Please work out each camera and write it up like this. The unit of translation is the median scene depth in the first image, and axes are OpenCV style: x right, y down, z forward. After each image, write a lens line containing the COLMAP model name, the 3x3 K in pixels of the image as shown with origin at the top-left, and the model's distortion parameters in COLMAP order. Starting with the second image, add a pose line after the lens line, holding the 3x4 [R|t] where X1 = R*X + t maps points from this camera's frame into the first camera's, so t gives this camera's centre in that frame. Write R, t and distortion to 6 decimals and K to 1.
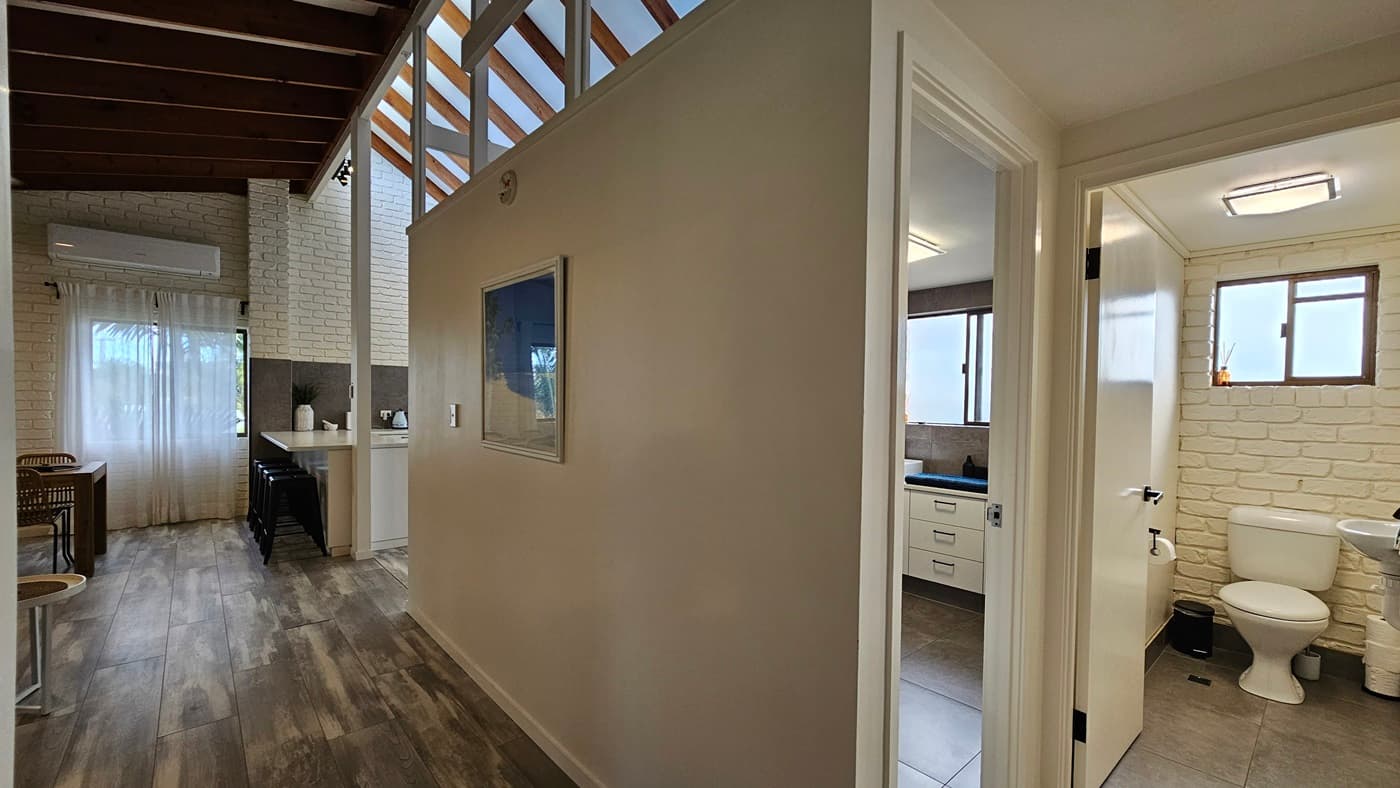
lens RADIAL K [[571.0, 0, 696.1], [0, 571.0, 411.9], [0, 0, 1]] dist [0.002198, -0.002379]
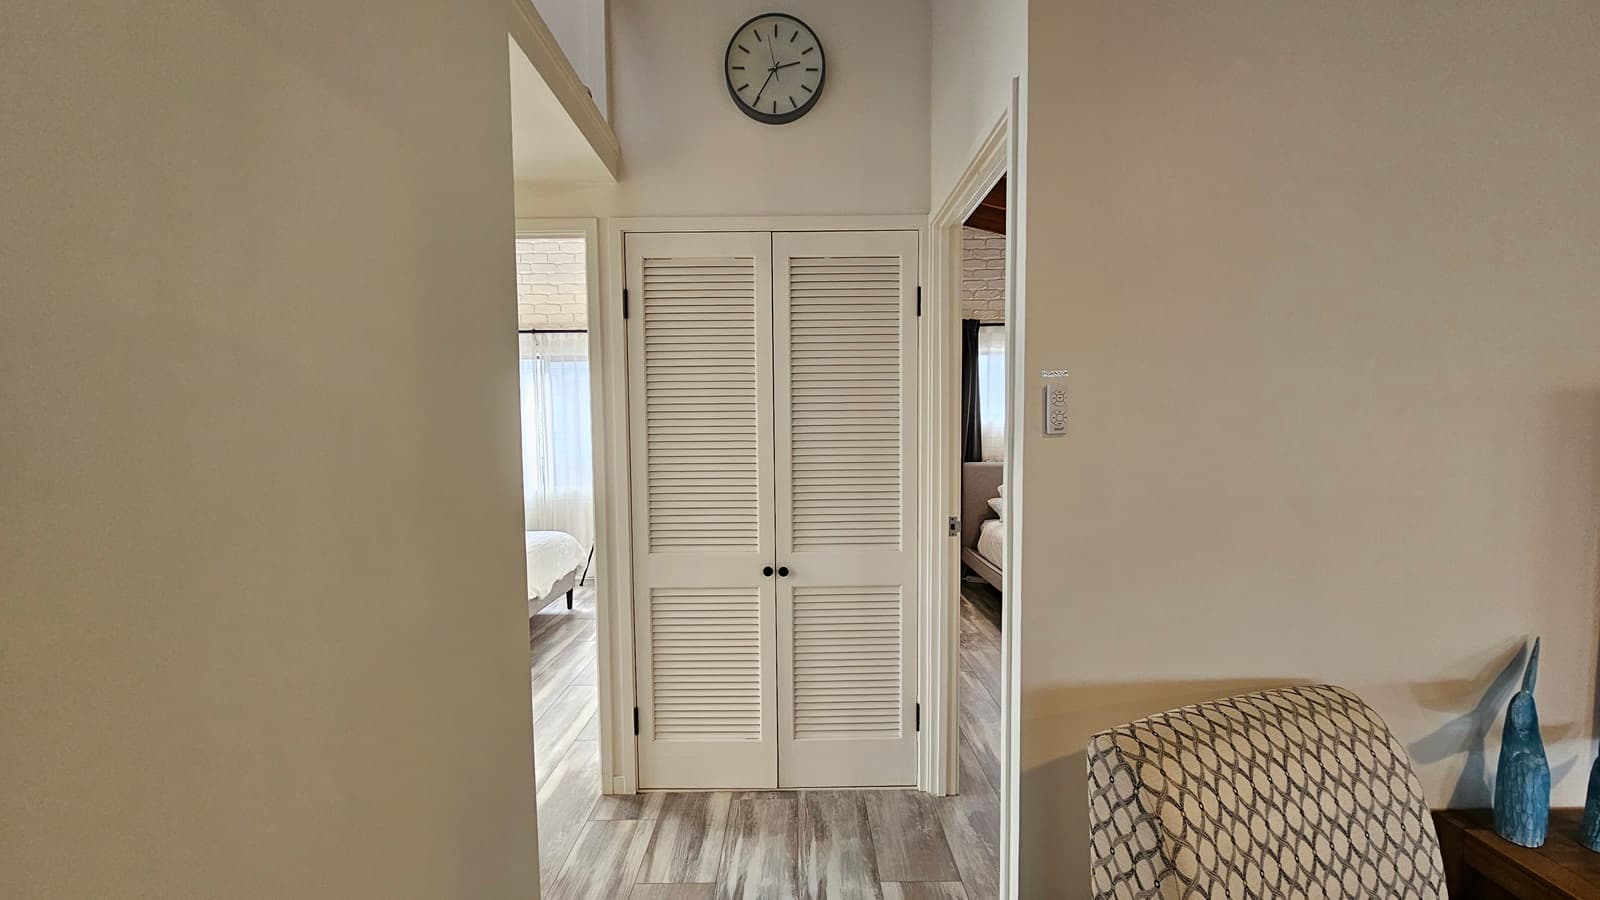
lens RADIAL K [[652.6, 0, 798.4], [0, 652.6, 468.9], [0, 0, 1]] dist [0.002198, -0.002379]
pose [[-0.749147, -0.042558, 0.661035, -0.192220], [0.011537, 0.996944, 0.077259, -0.012149], [-0.662304, 0.065505, -0.746367, 0.323701]]
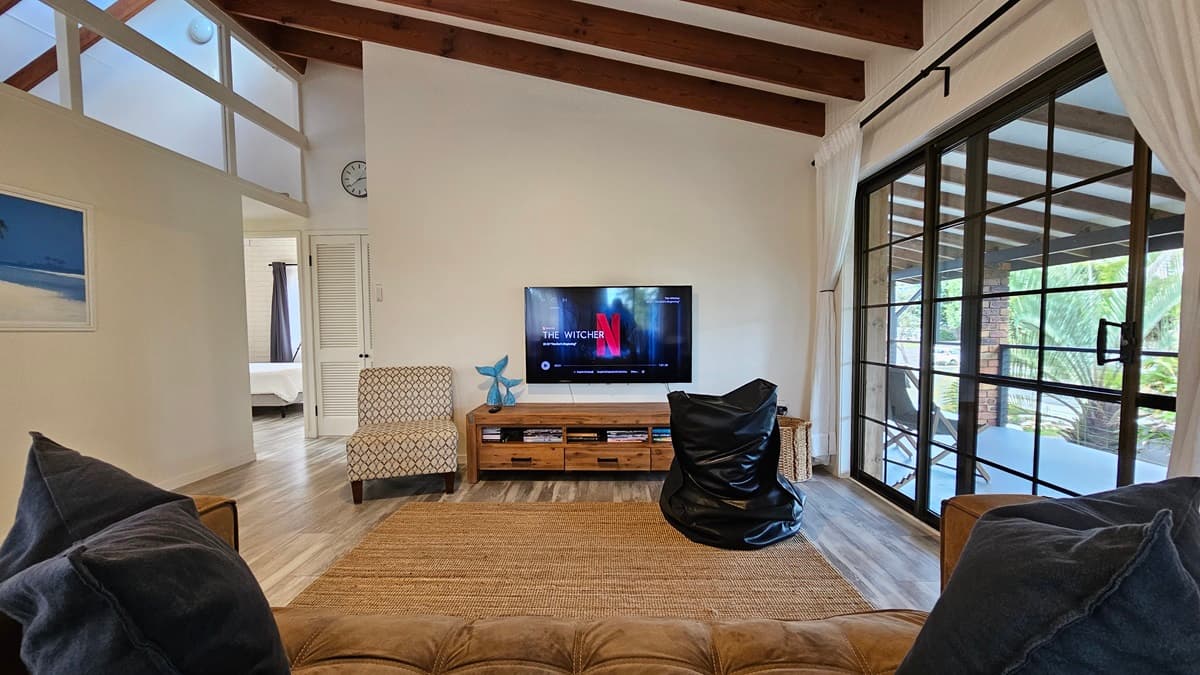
lens RADIAL K [[489.5, 0, 593.6], [0, 489.5, 351.1], [0, 0, 1]] dist [0.002198, -0.002379]
pose [[-0.724906, -0.036604, 0.687874, -0.823448], [0.014940, 0.997517, 0.068825, 0.023704], [-0.688685, 0.060168, -0.722559, 0.376664]]
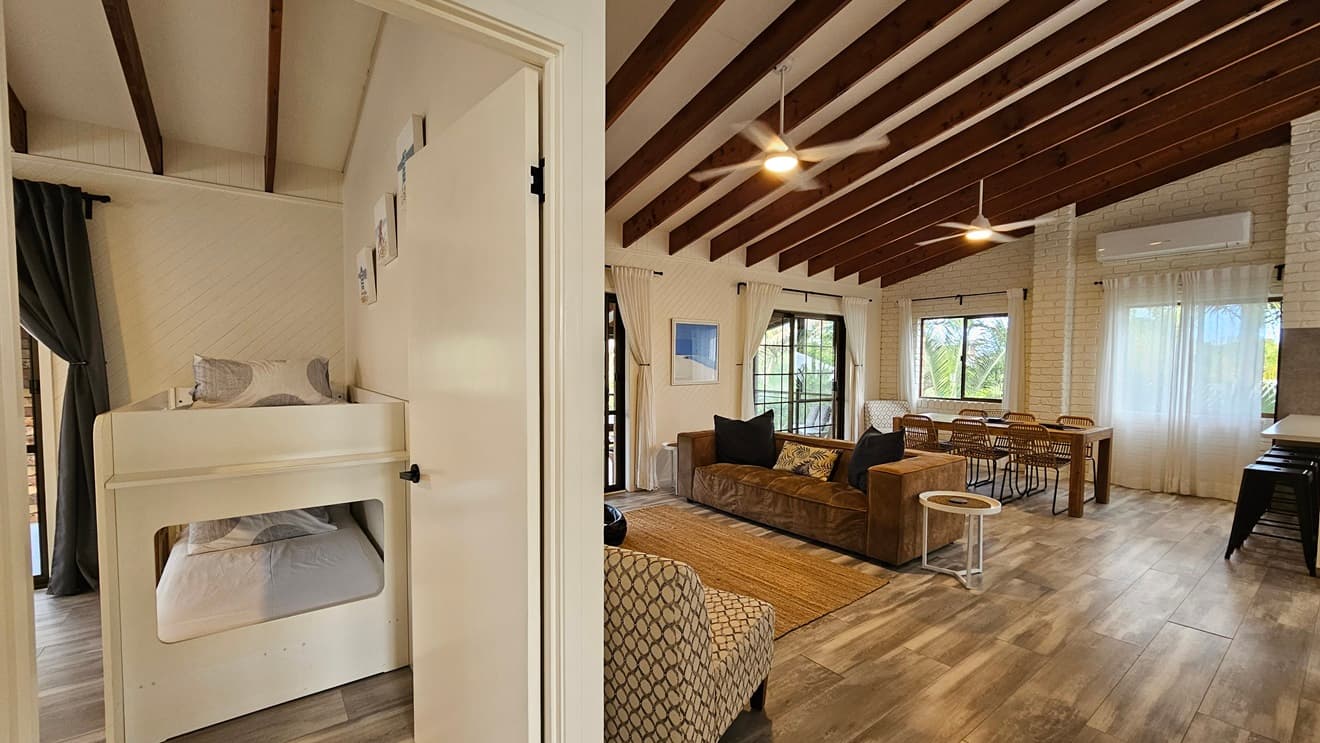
lens RADIAL K [[538.4, 0, 659.8], [0, 538.4, 389.1], [0, 0, 1]] dist [0.002198, -0.002379]
pose [[-0.077869, 0.037754, -0.996249, 0.128578], [-0.025939, 0.998868, 0.039880, -0.010719], [0.996626, 0.028947, -0.076801, 0.124130]]
